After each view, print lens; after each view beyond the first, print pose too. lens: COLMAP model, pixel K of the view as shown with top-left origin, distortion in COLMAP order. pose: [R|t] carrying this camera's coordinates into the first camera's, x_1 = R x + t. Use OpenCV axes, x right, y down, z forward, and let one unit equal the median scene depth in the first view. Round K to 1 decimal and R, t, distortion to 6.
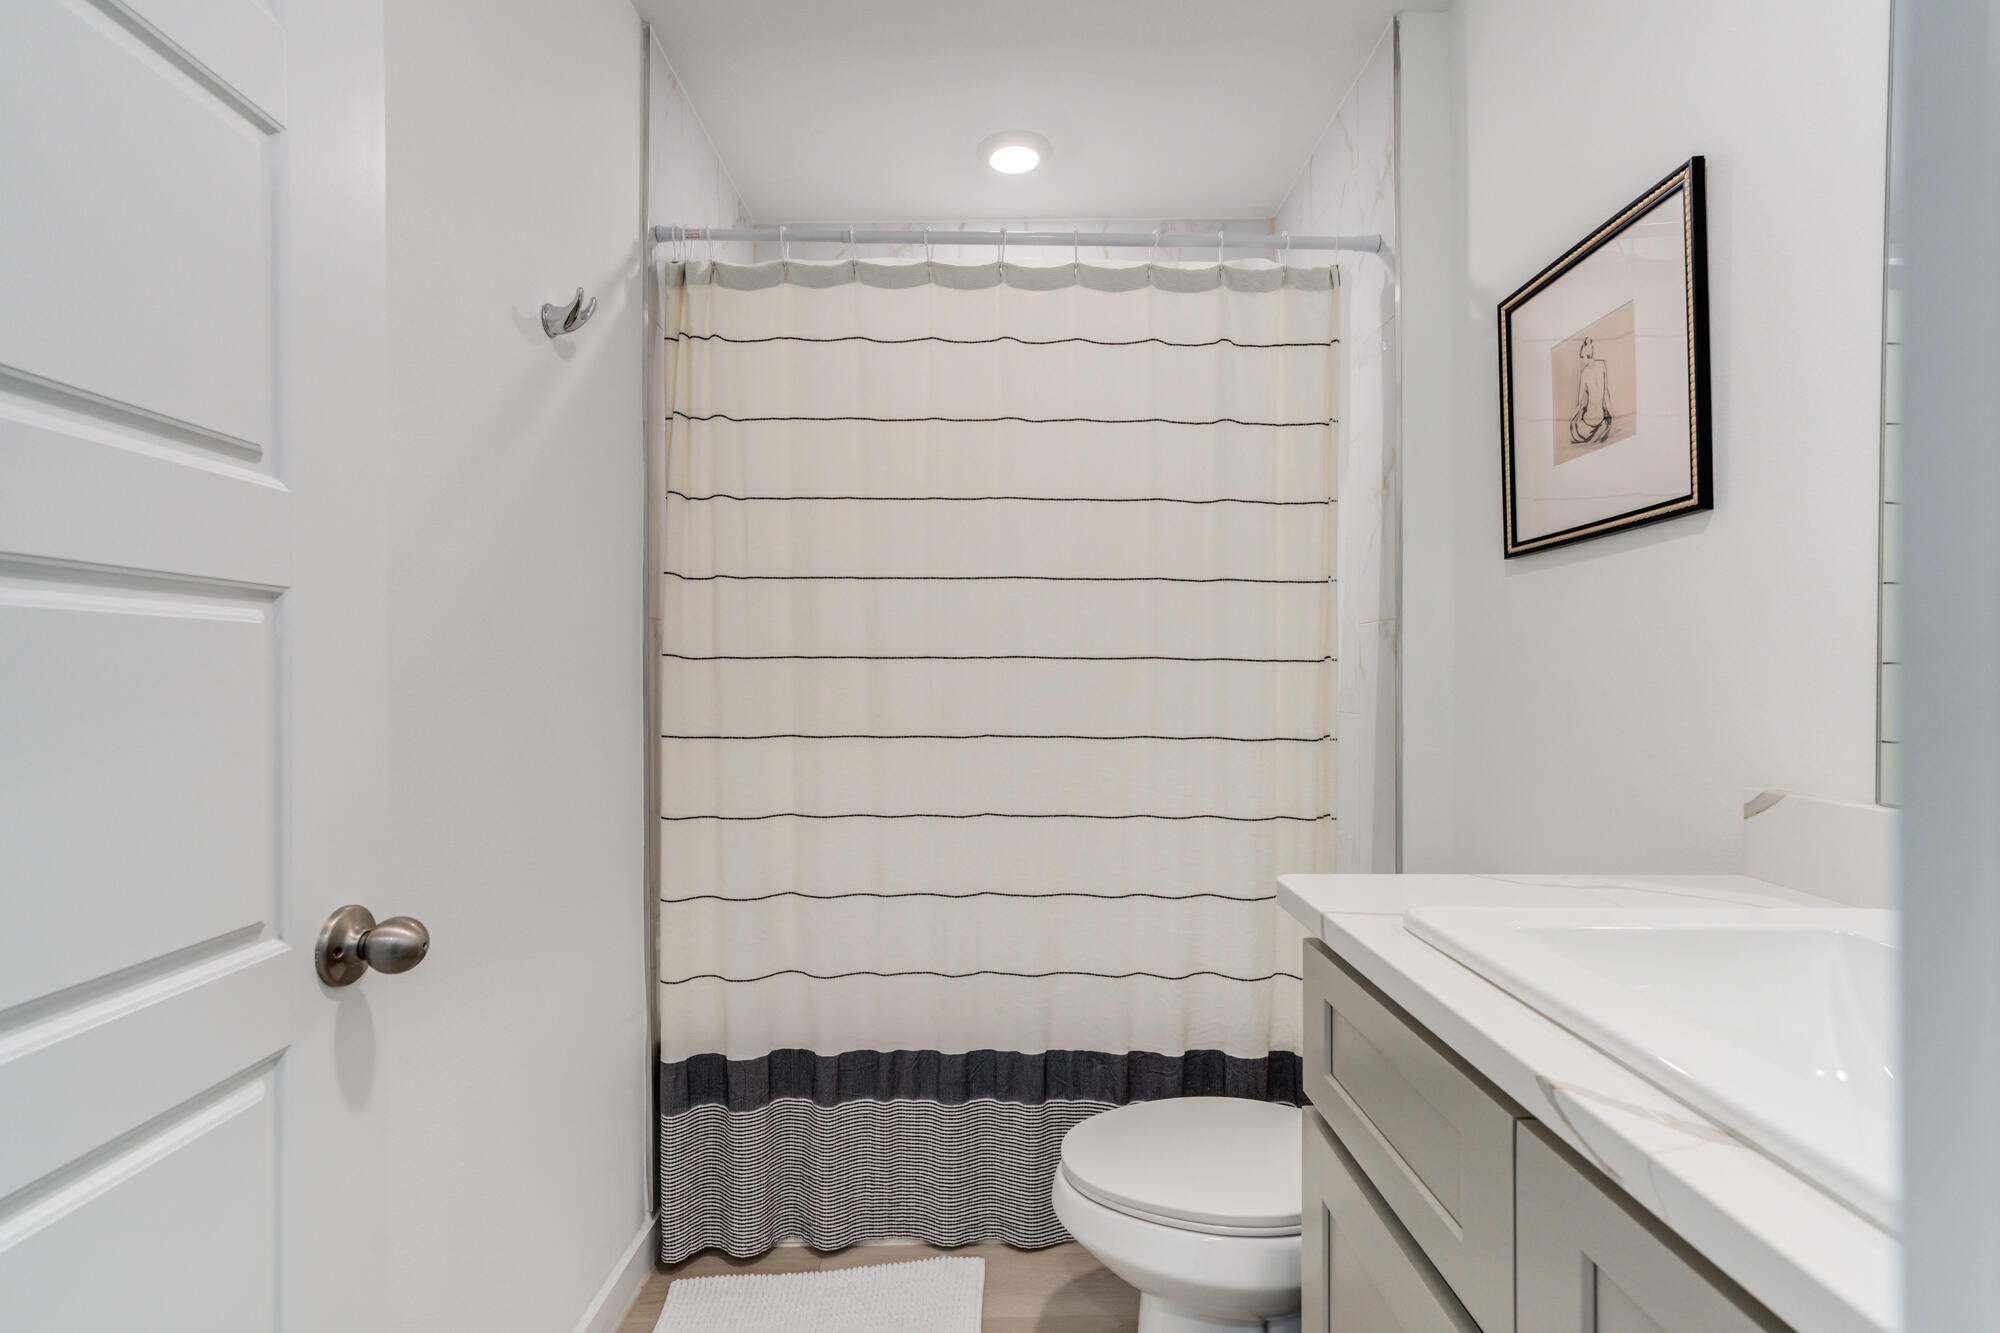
lens RADIAL K [[926.8, 0, 990.3], [0, 926.8, 663.5], [0, 0, 1]] dist [-0.024247, 0.020383]
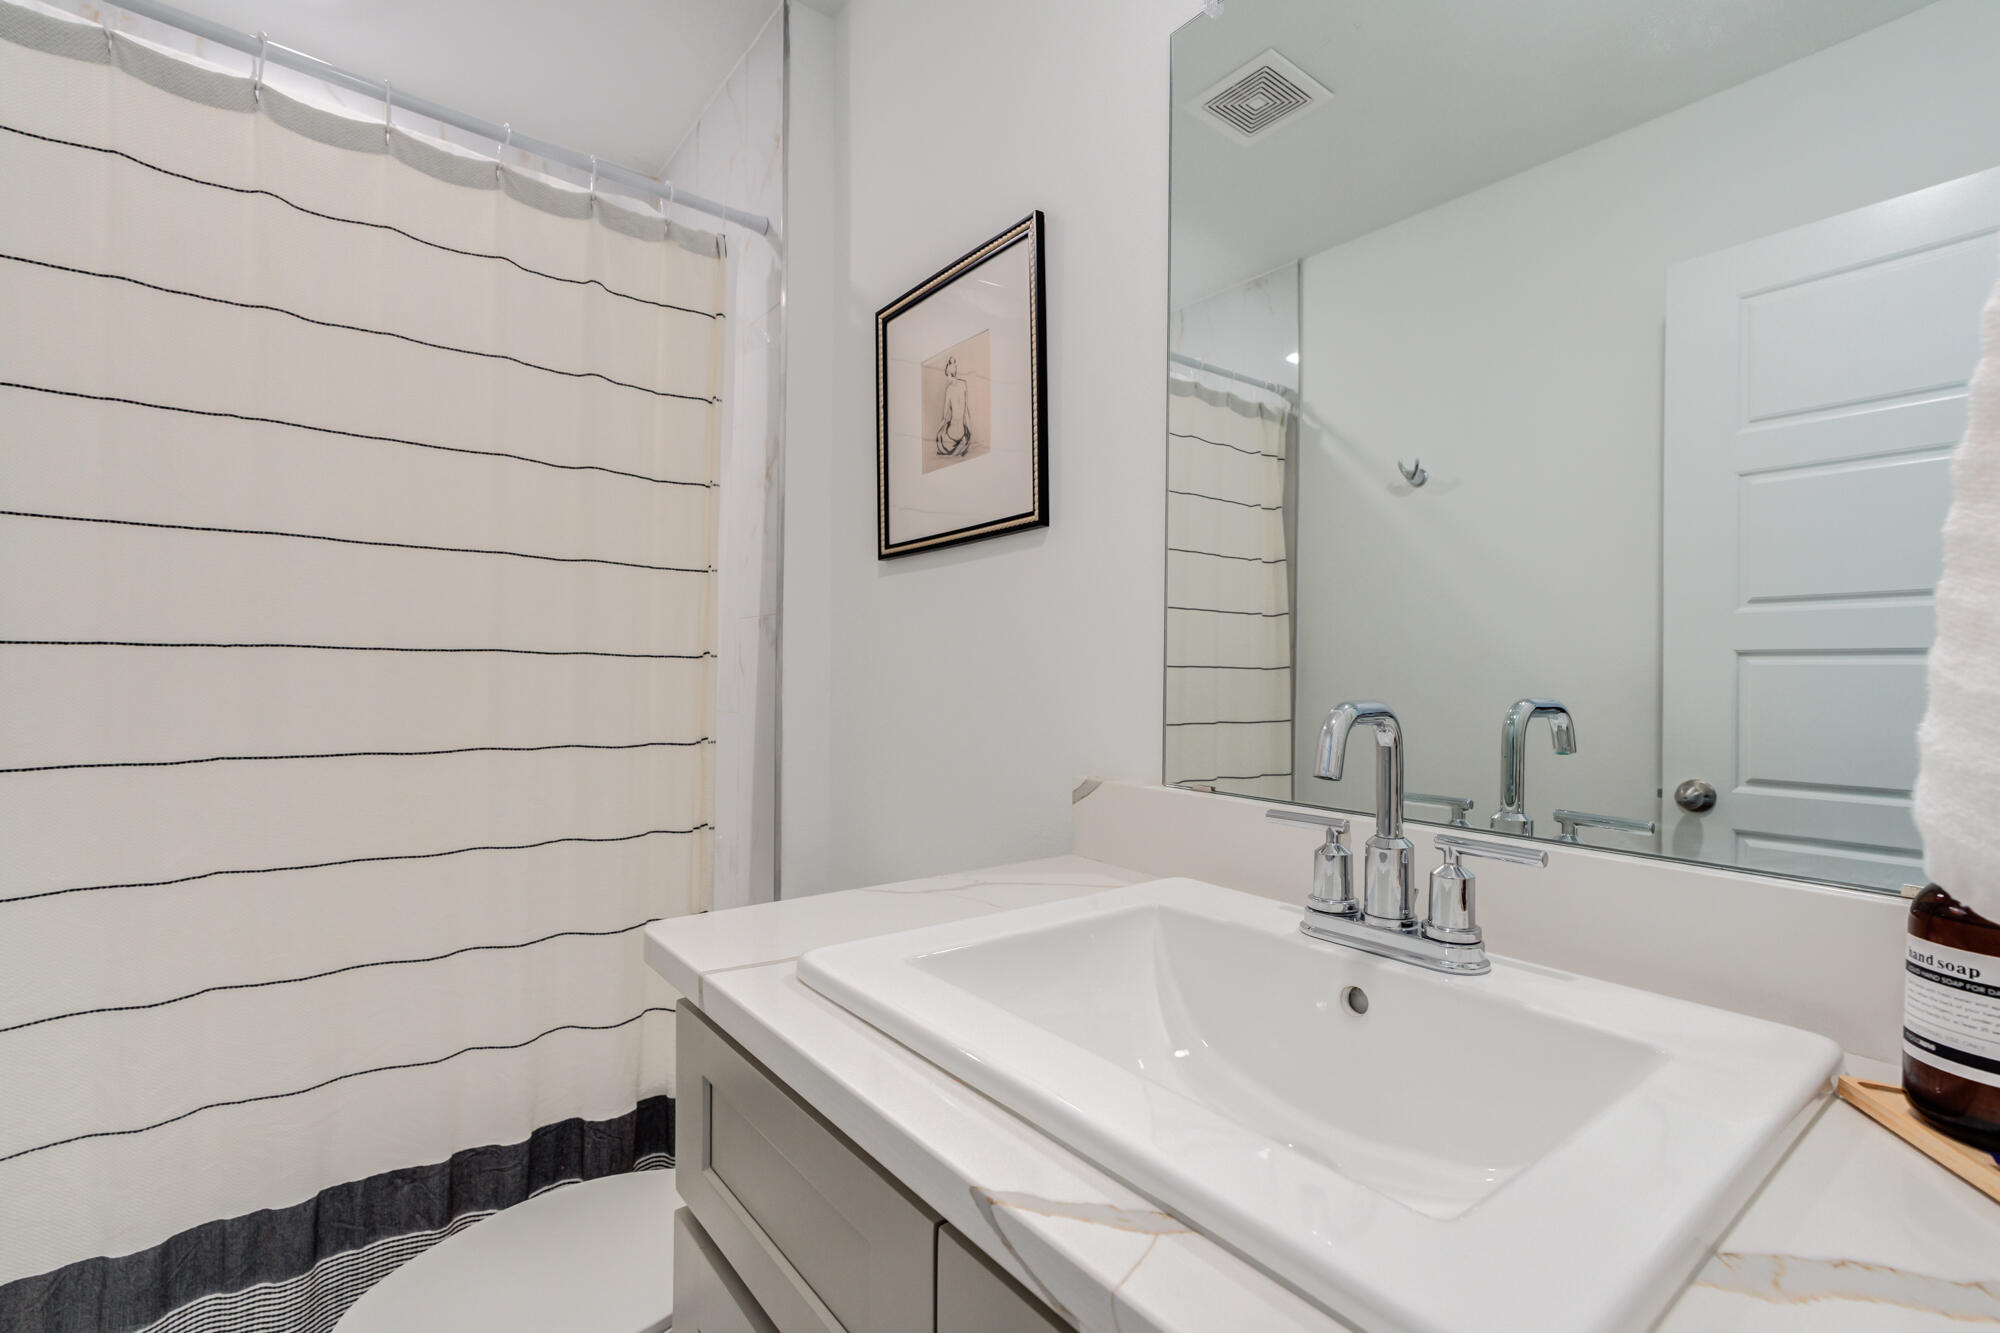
lens RADIAL K [[926.8, 0, 990.3], [0, 926.8, 663.5], [0, 0, 1]] dist [-0.024247, 0.020383]
pose [[0.796324, 0.010091, 0.604787, 0.036263], [-0.012638, 0.999920, -0.000044, -0.000019], [-0.604739, -0.007608, 0.796388, 0.105459]]
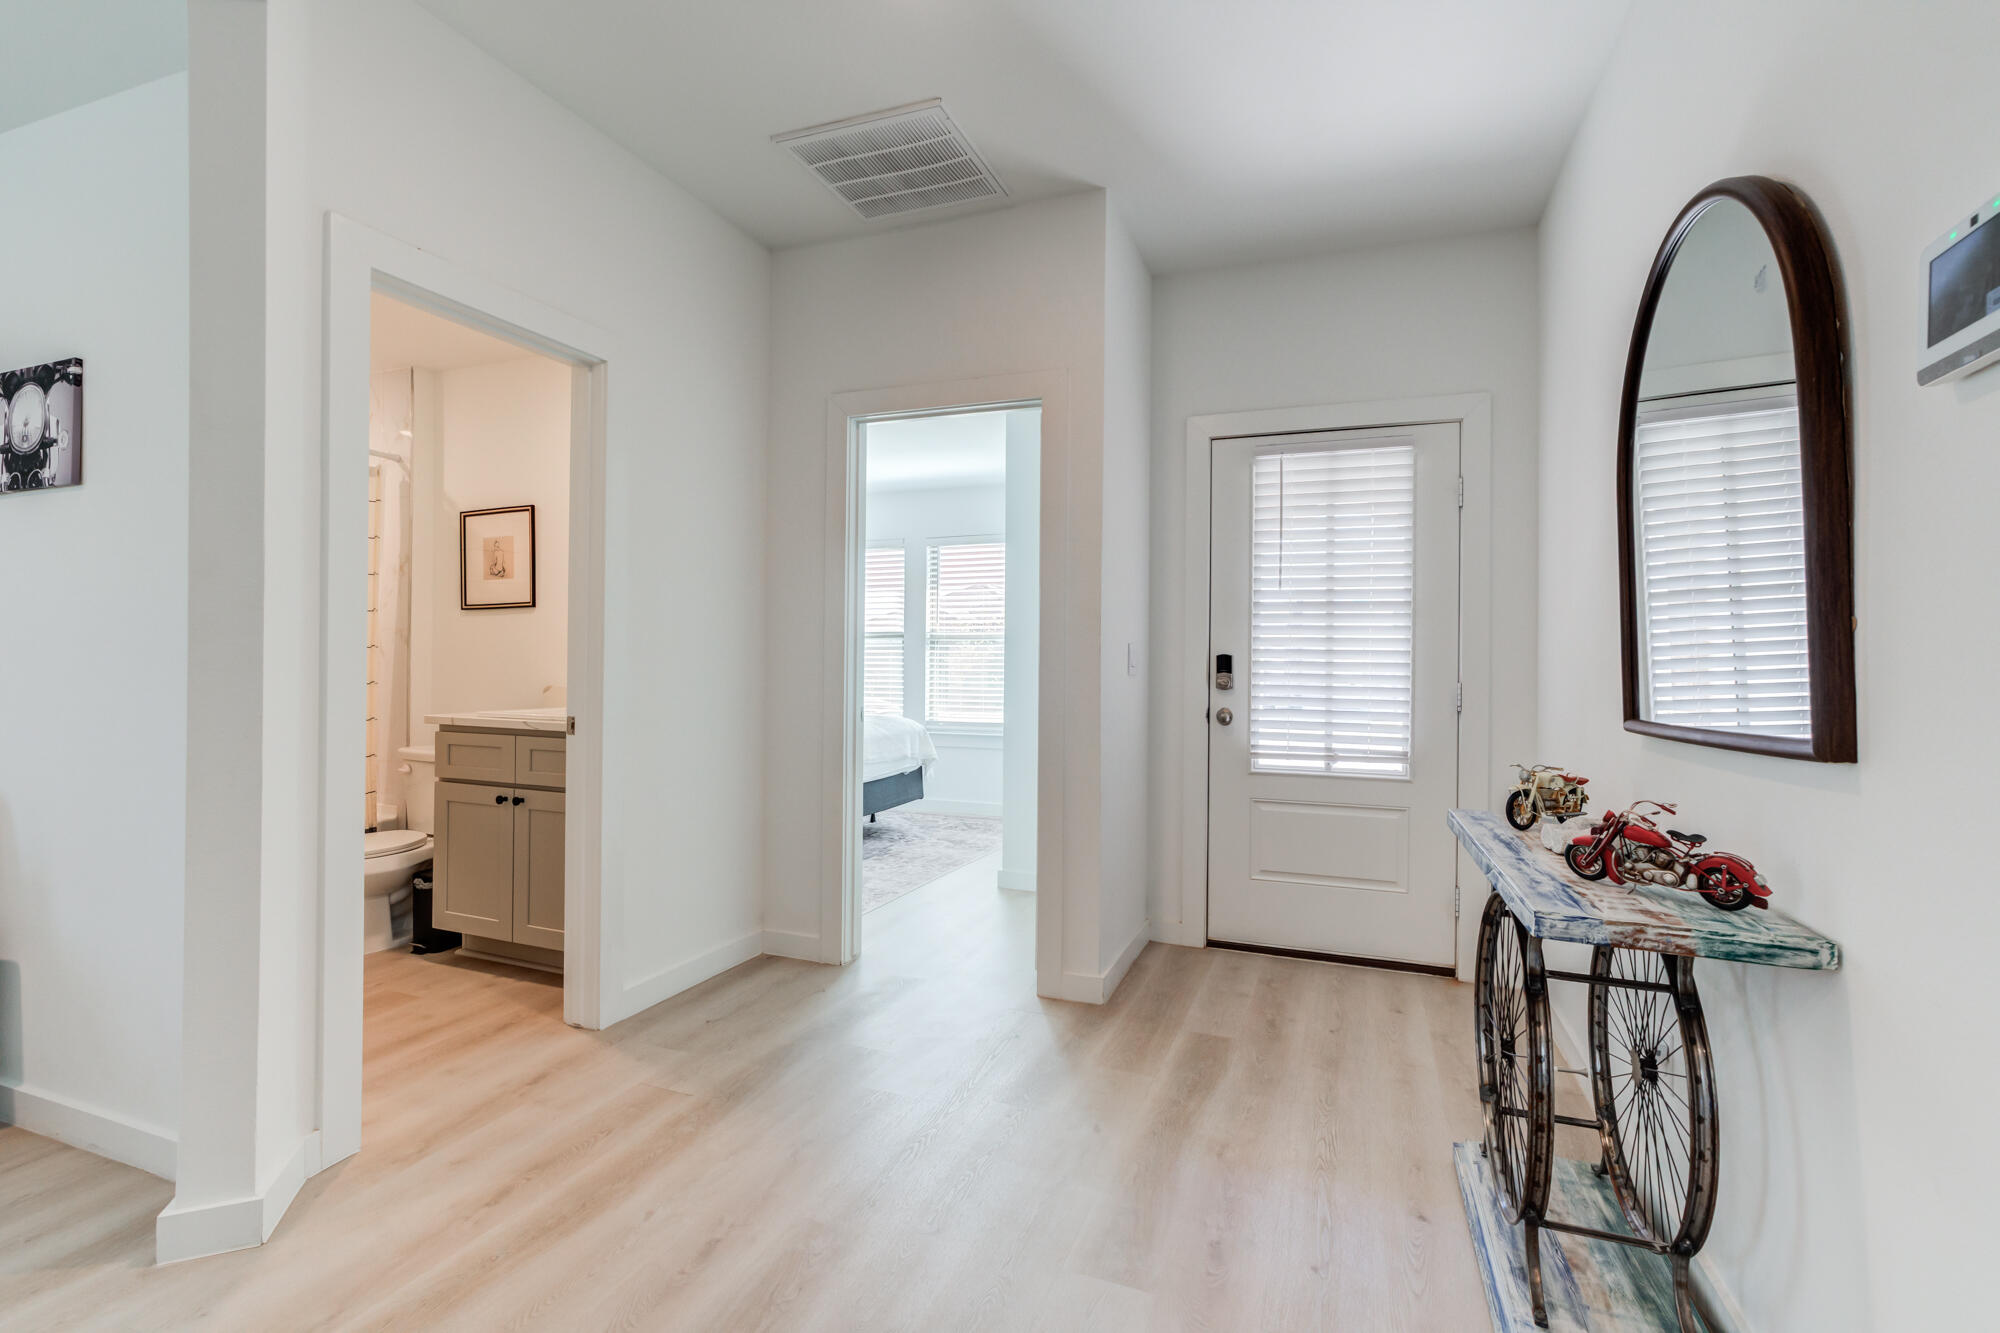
lens RADIAL K [[916.7, 0, 1000.0], [0, 916.7, 666.5], [0, 0, 1]] dist [-0.021420, 0.000334]
pose [[0.373264, 0.009029, 0.927681, -1.305673], [-0.018073, 0.999834, -0.002459, 0.025761], [-0.927549, -0.015848, 0.373365, -1.430259]]
